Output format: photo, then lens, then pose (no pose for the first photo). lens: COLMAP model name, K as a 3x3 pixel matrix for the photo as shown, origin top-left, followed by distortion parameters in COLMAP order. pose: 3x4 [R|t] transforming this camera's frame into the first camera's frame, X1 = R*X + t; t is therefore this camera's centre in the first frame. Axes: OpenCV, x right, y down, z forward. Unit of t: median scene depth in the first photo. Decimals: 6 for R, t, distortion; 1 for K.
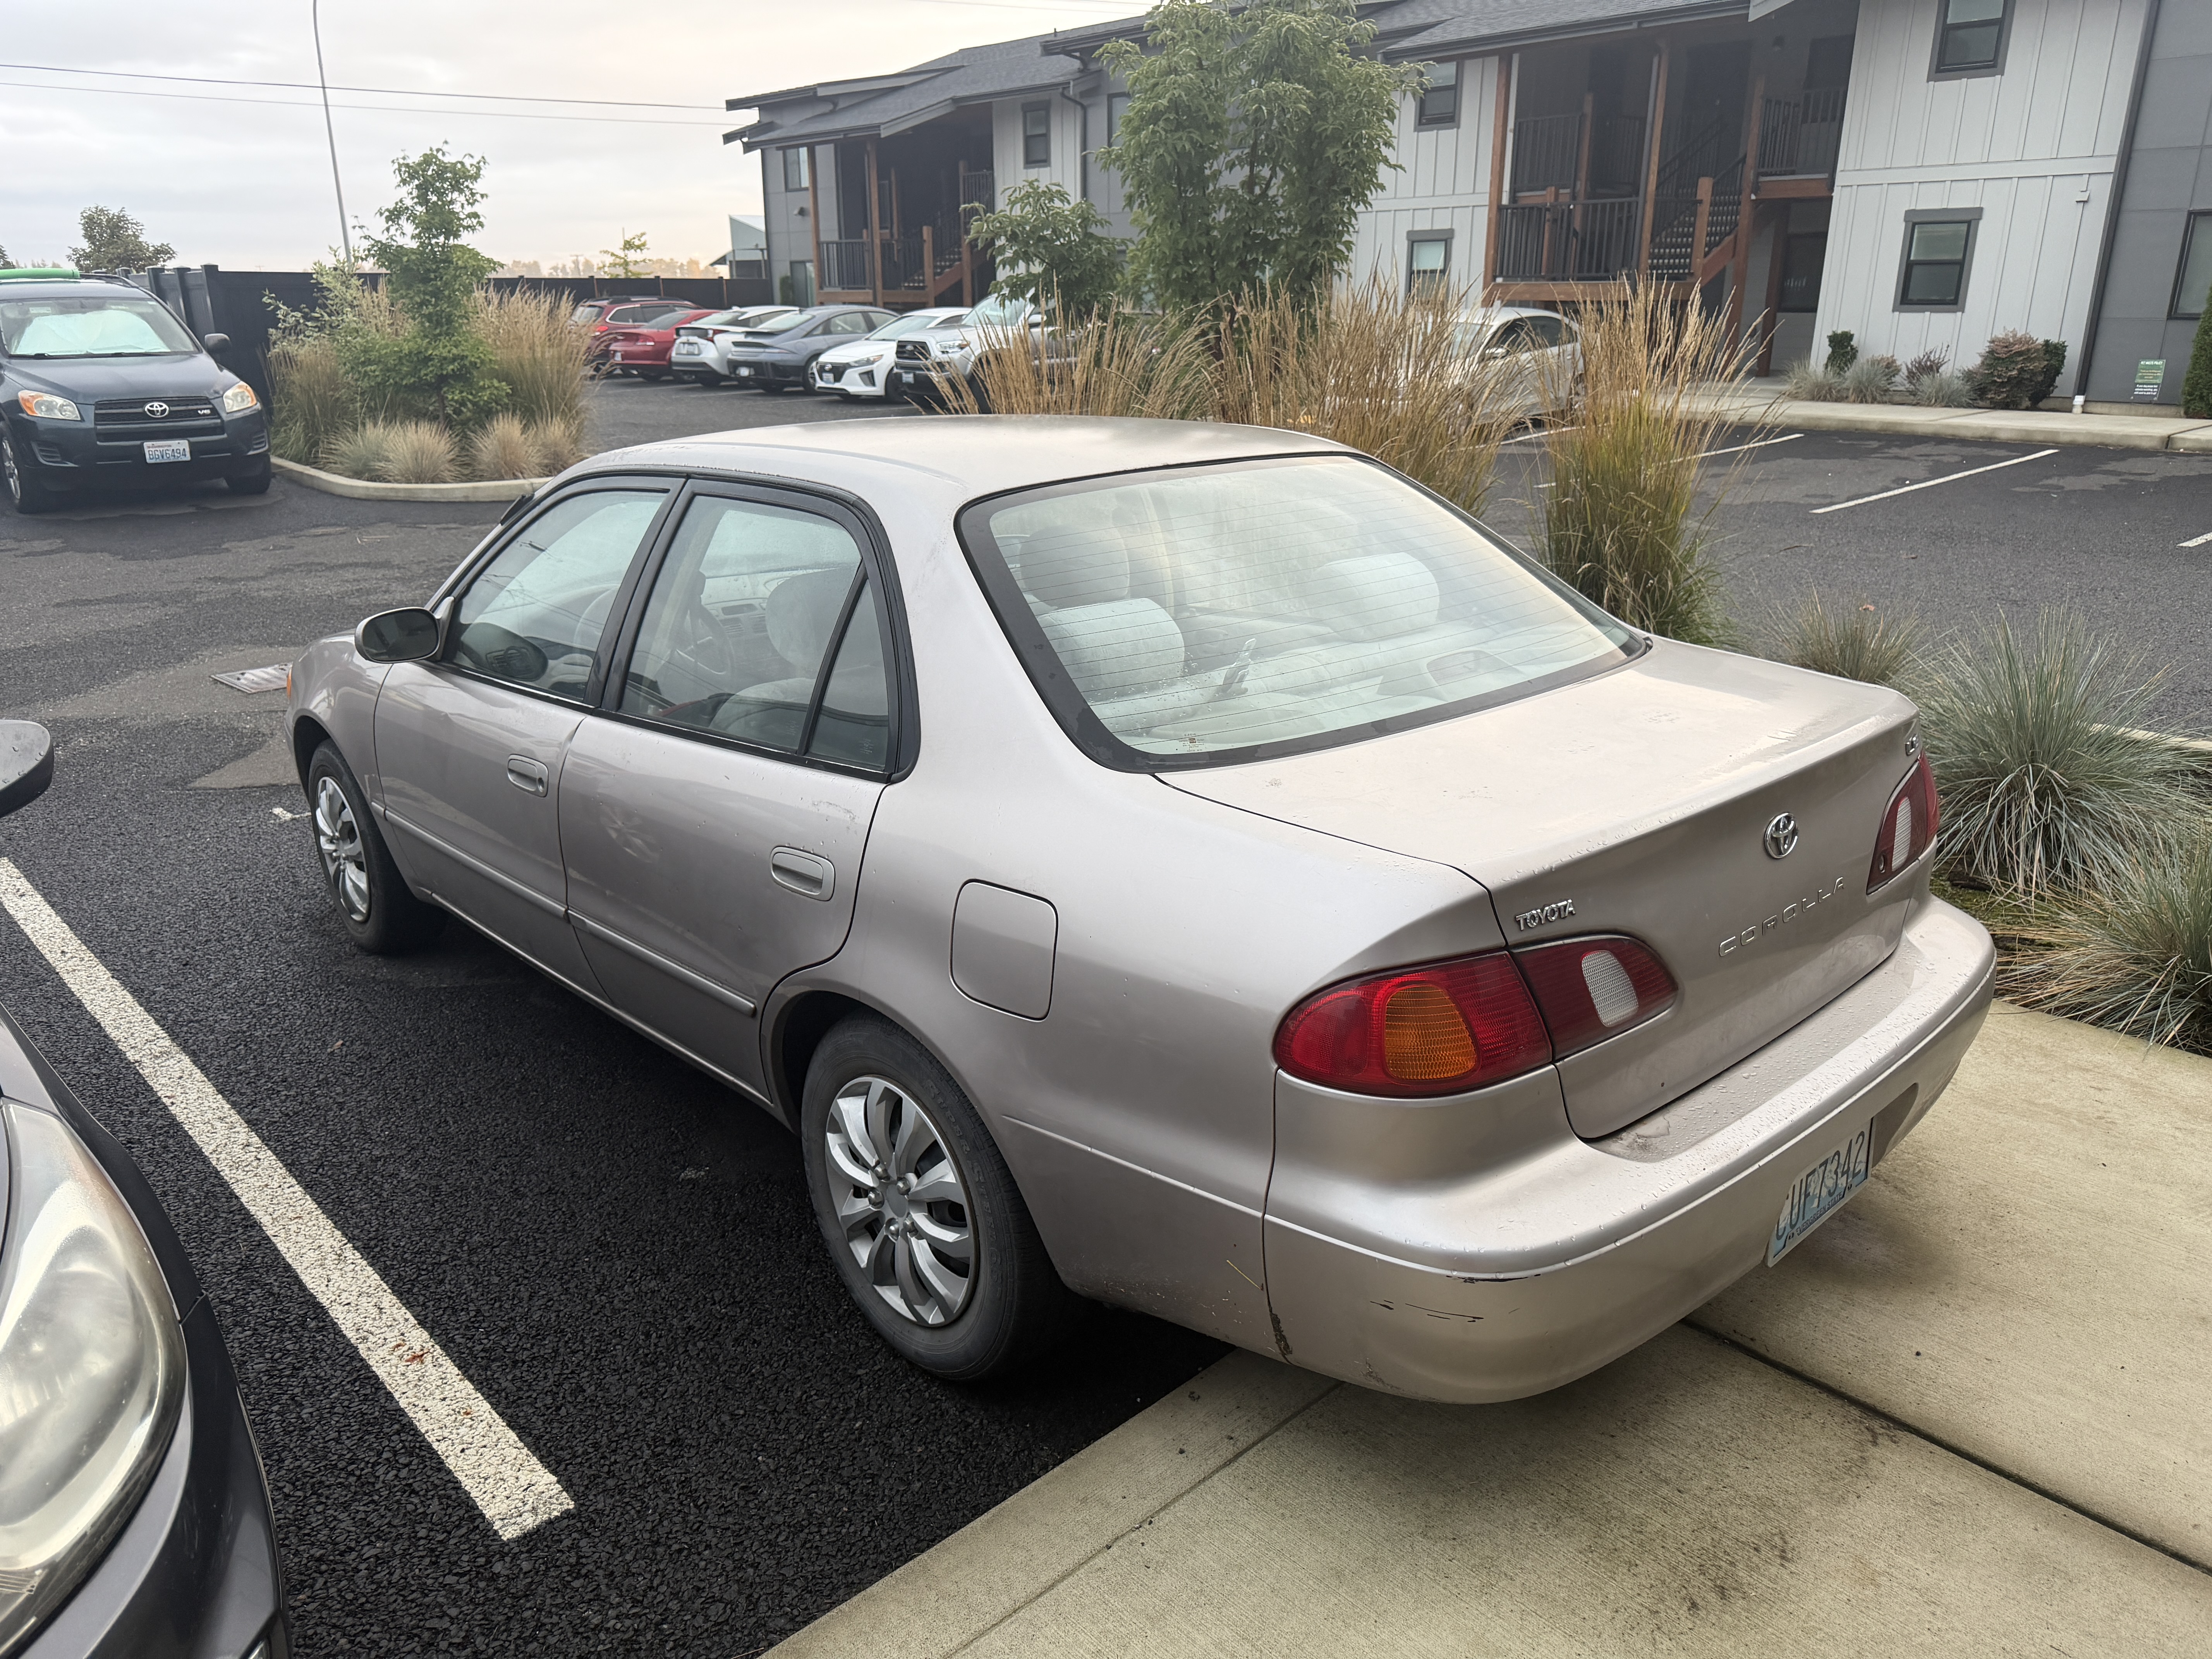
lens RADIAL K [[1571.8, 0, 1106.0], [0, 1571.8, 829.5], [0, 0, 1]] dist [0.006799, -0.002007]
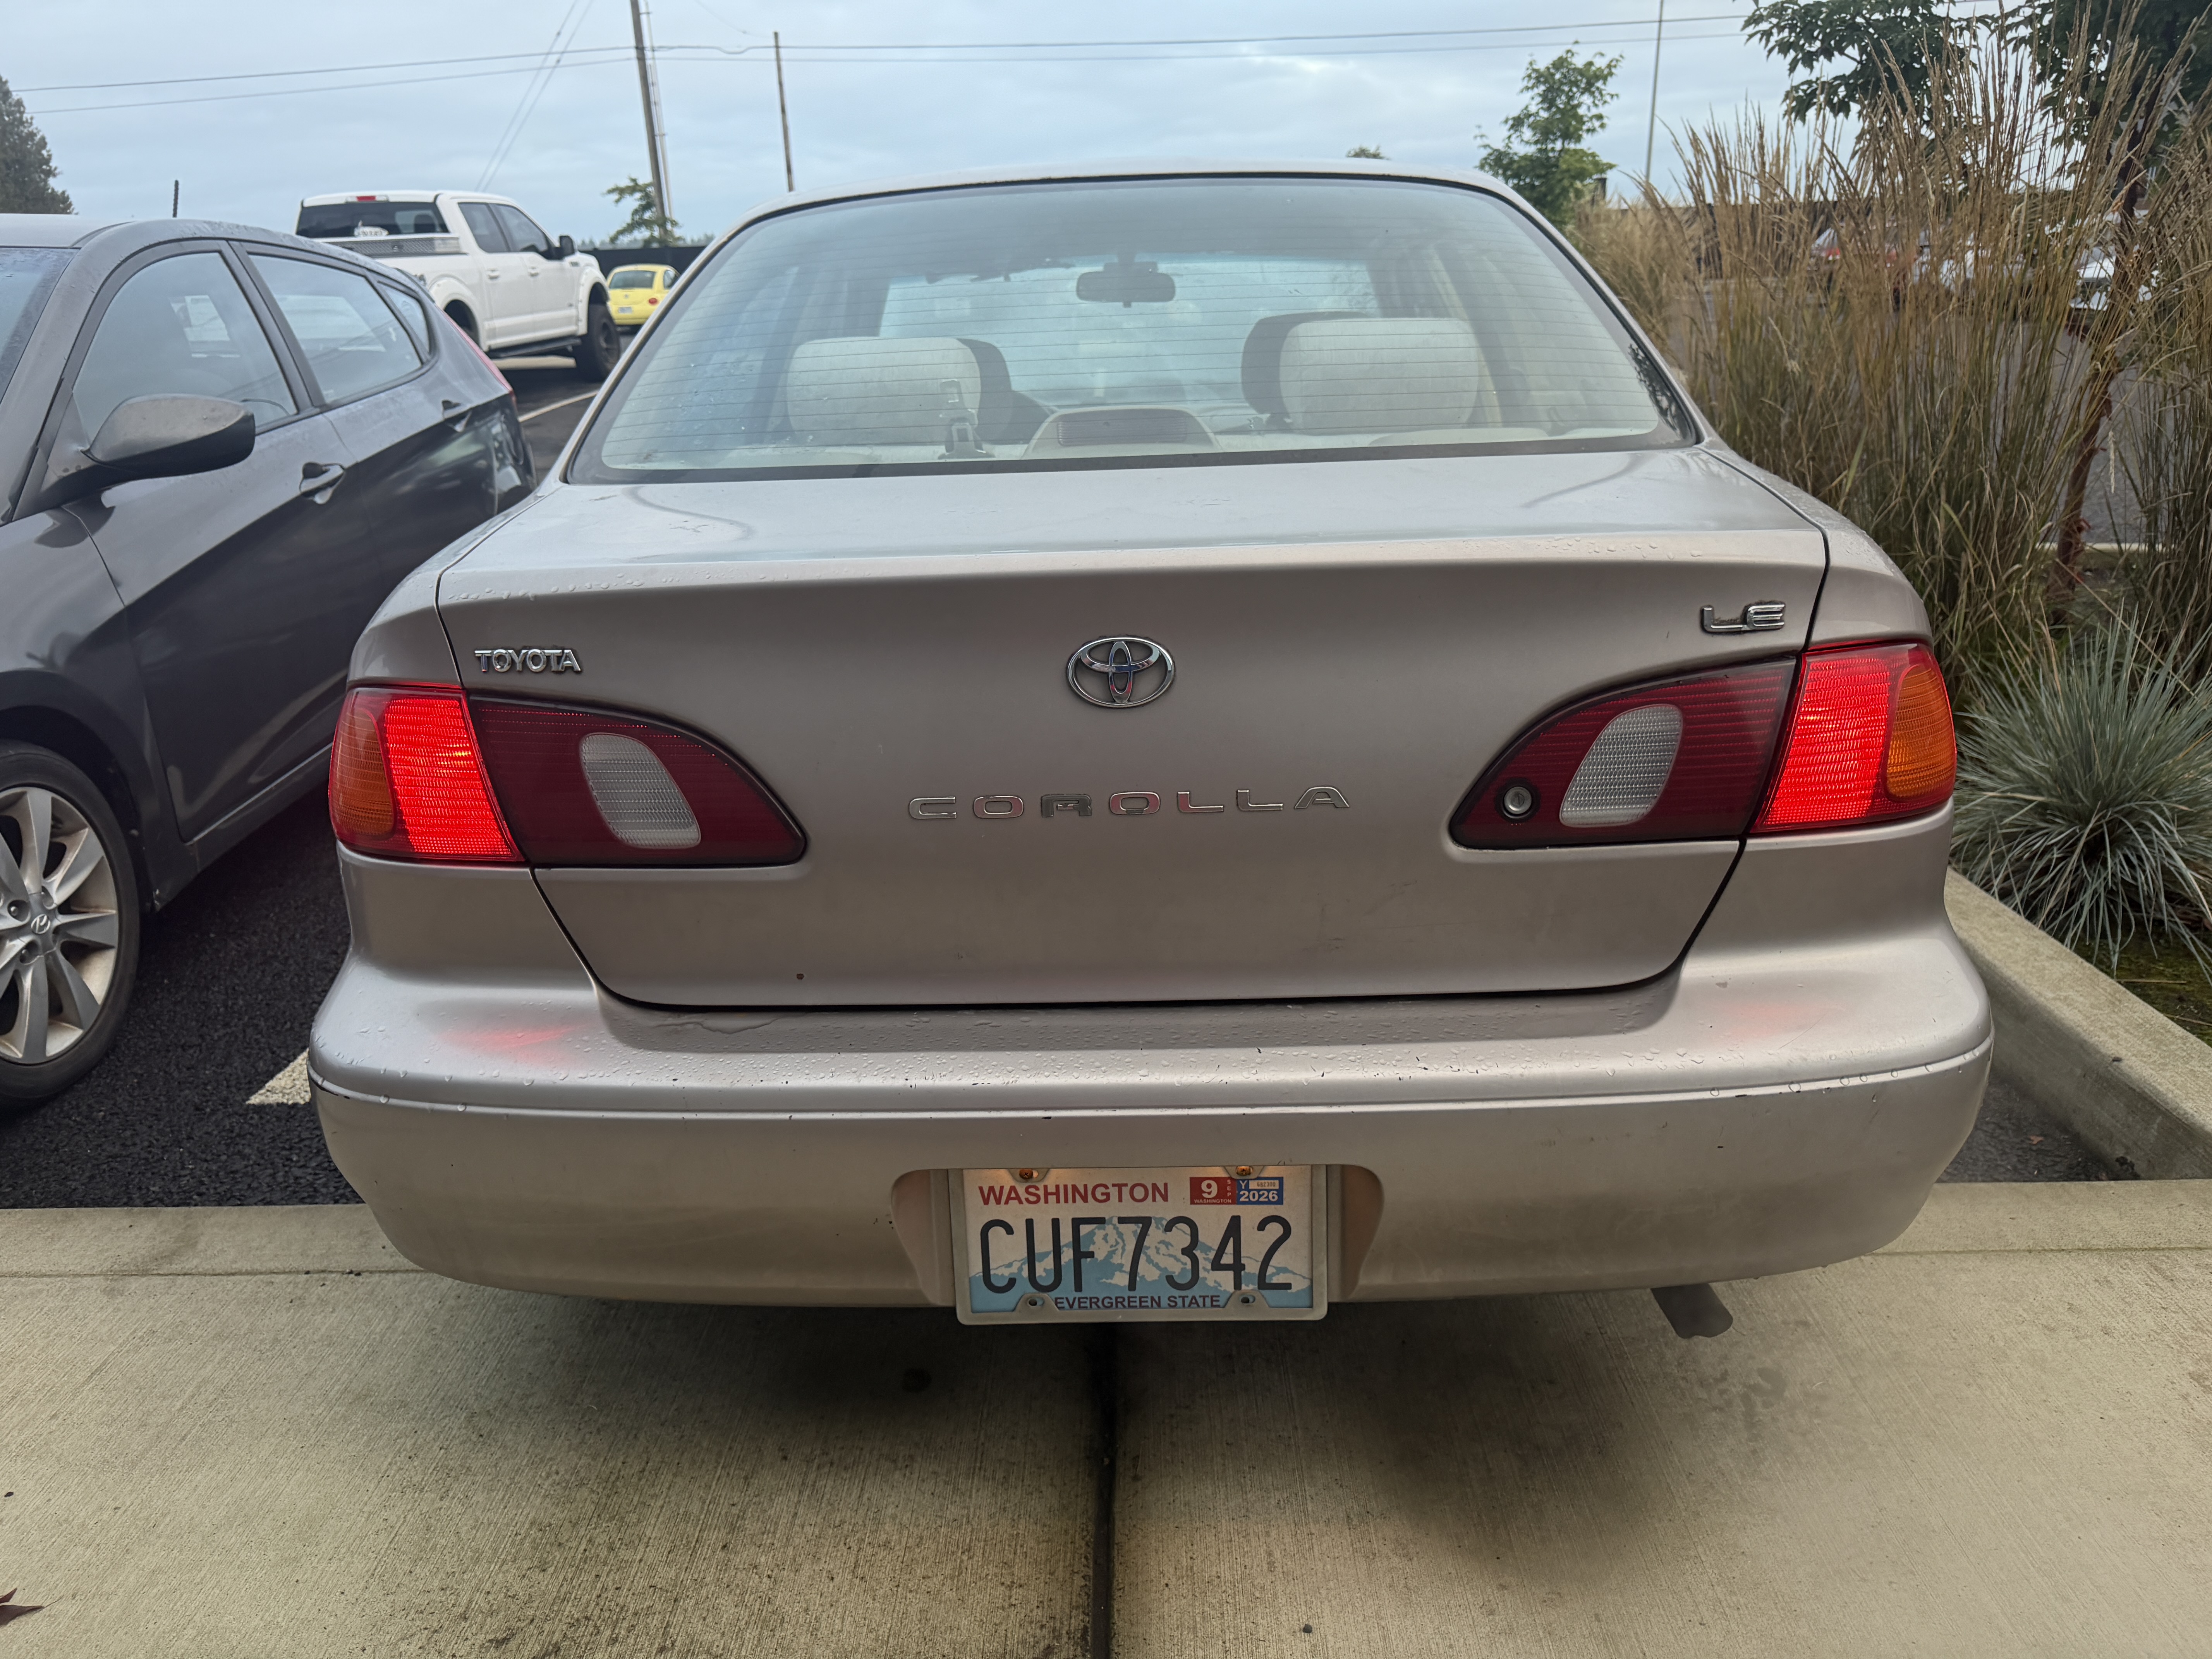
lens RADIAL K [[1571.8, 0, 1106.0], [0, 1571.8, 829.5], [0, 0, 1]] dist [0.006799, -0.002007]
pose [[0.723420, 0.212773, -0.656804, 0.284472], [-0.190310, 0.975926, 0.106542, 0.000408], [0.663661, 0.047922, 0.746497, 0.185017]]
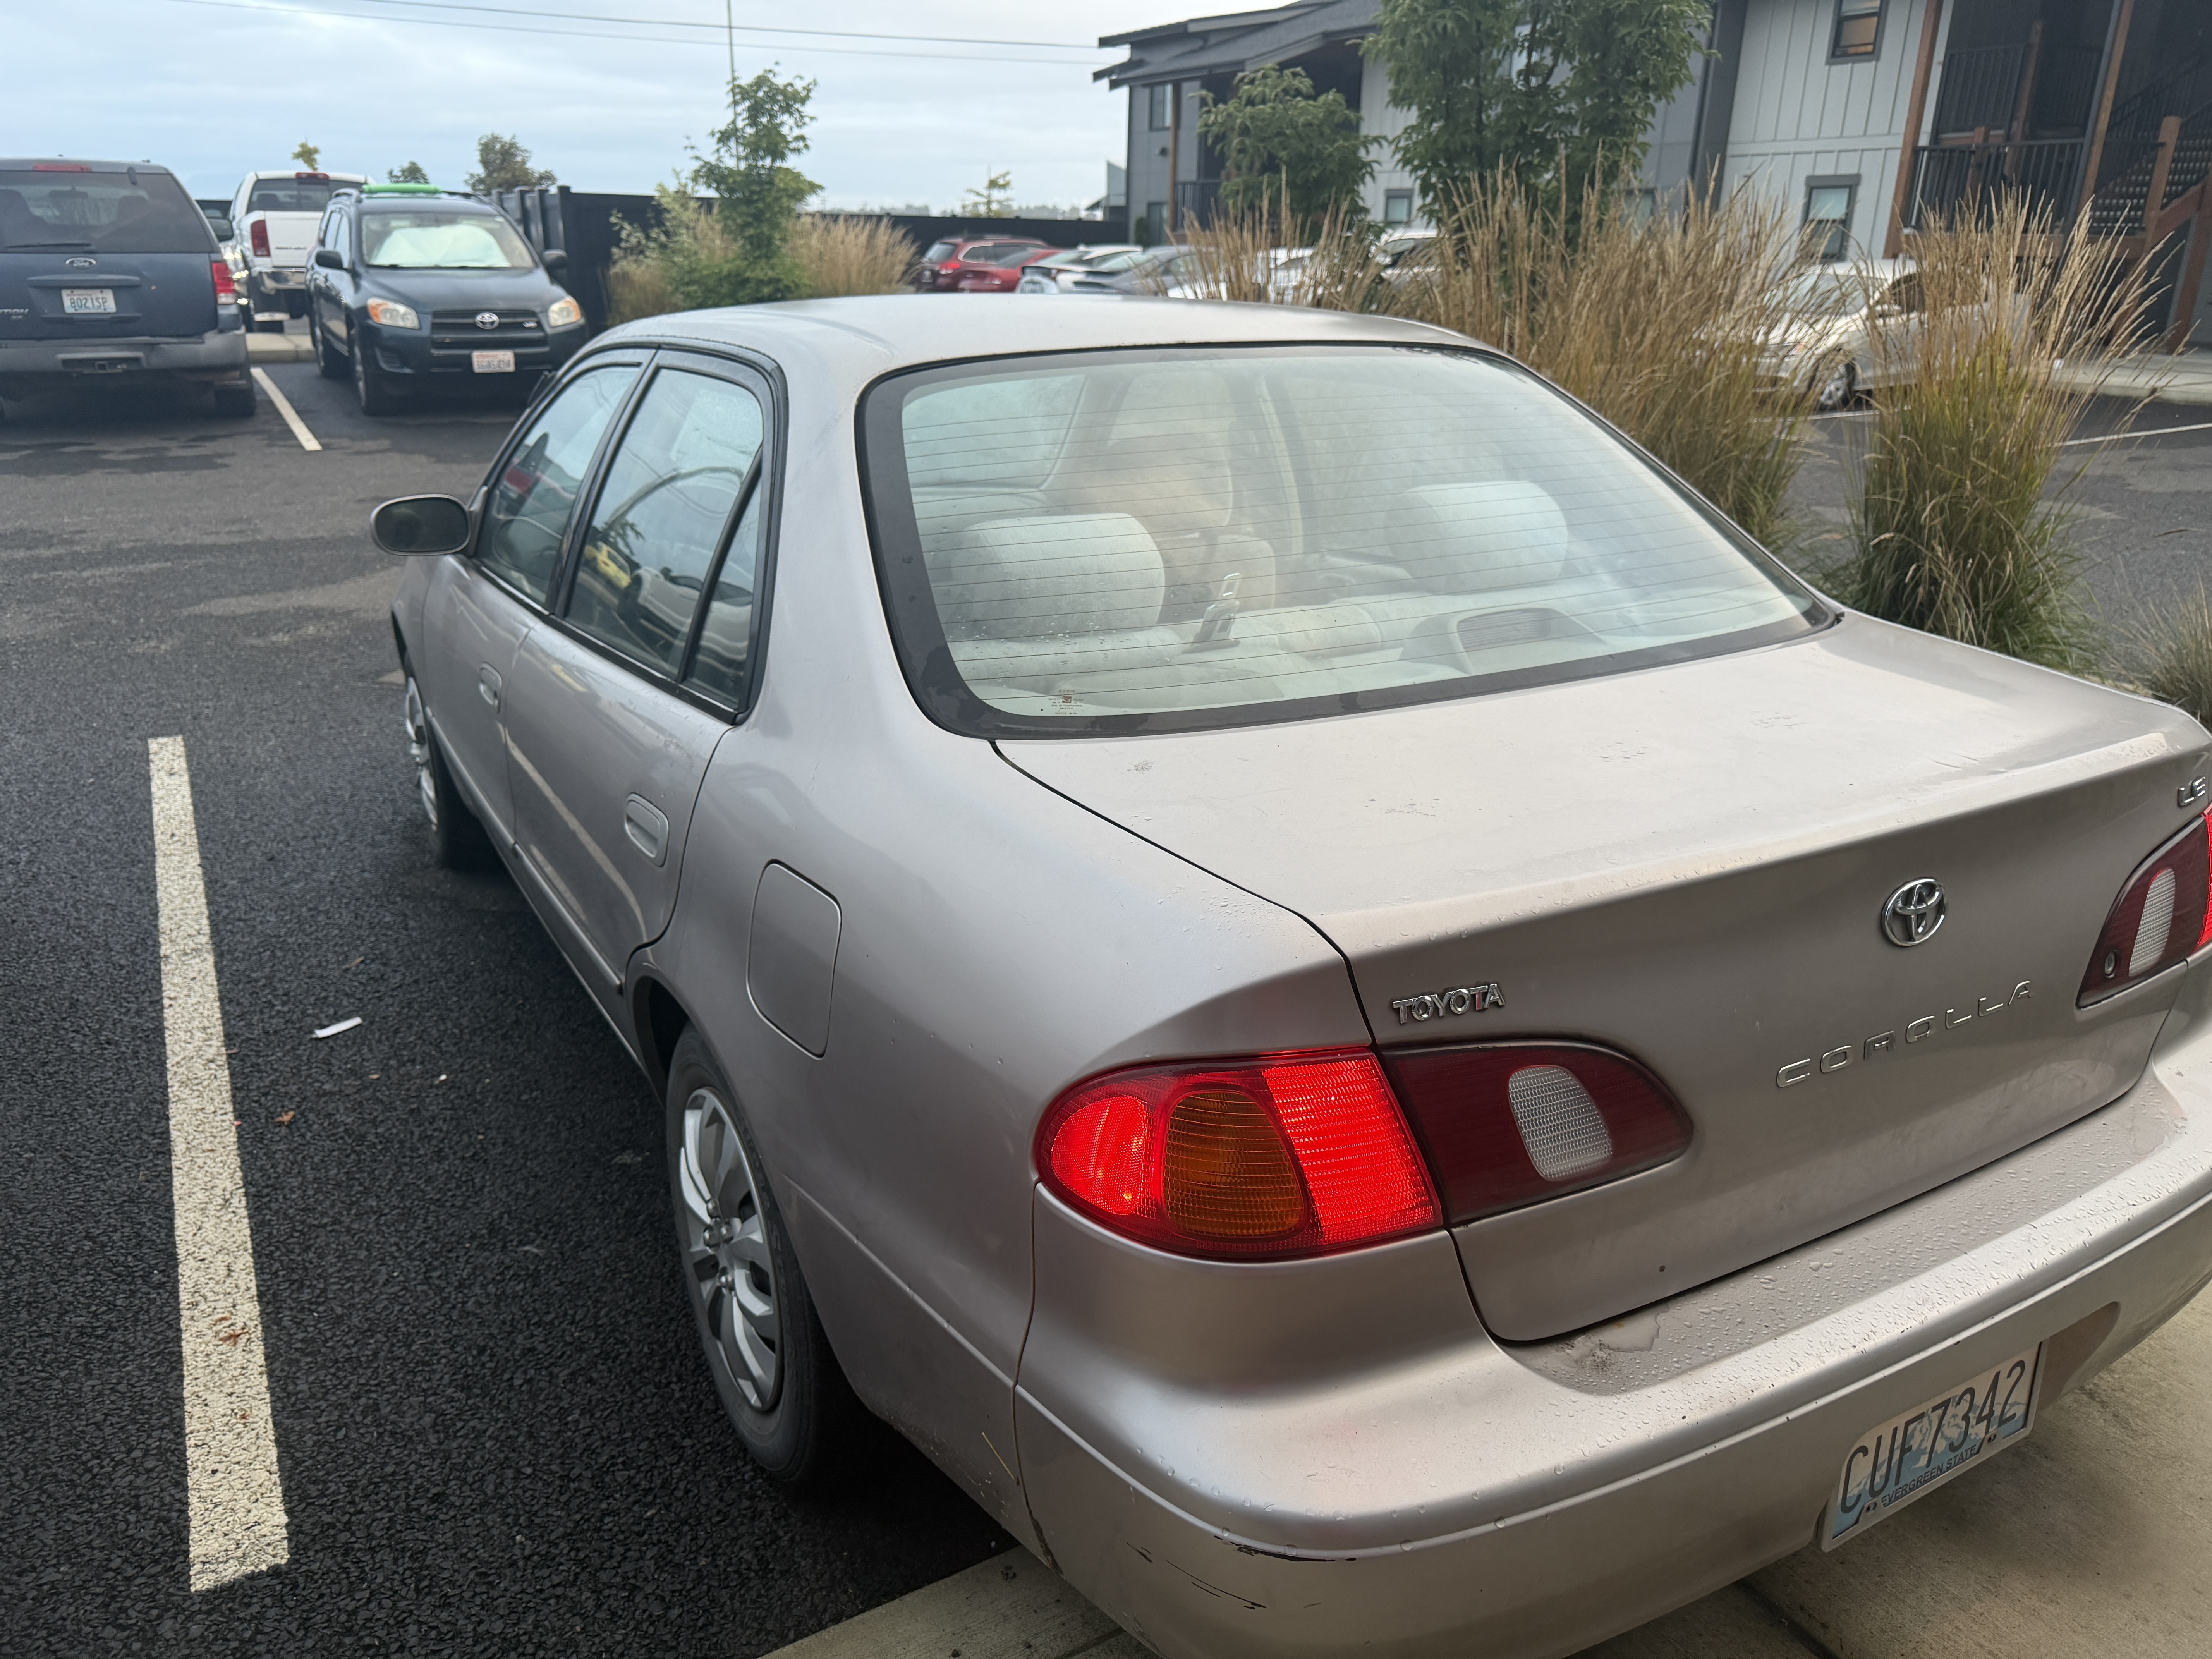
lens RADIAL K [[1582.9, 0, 1119.2], [0, 1582.9, 834.4], [0, 0, 1]] dist [0.007604, -0.010664]
pose [[0.976804, 0.093502, -0.192642, 0.077624], [-0.088016, 0.995437, 0.036862, -0.008026], [0.195209, -0.019052, 0.980577, 0.096974]]
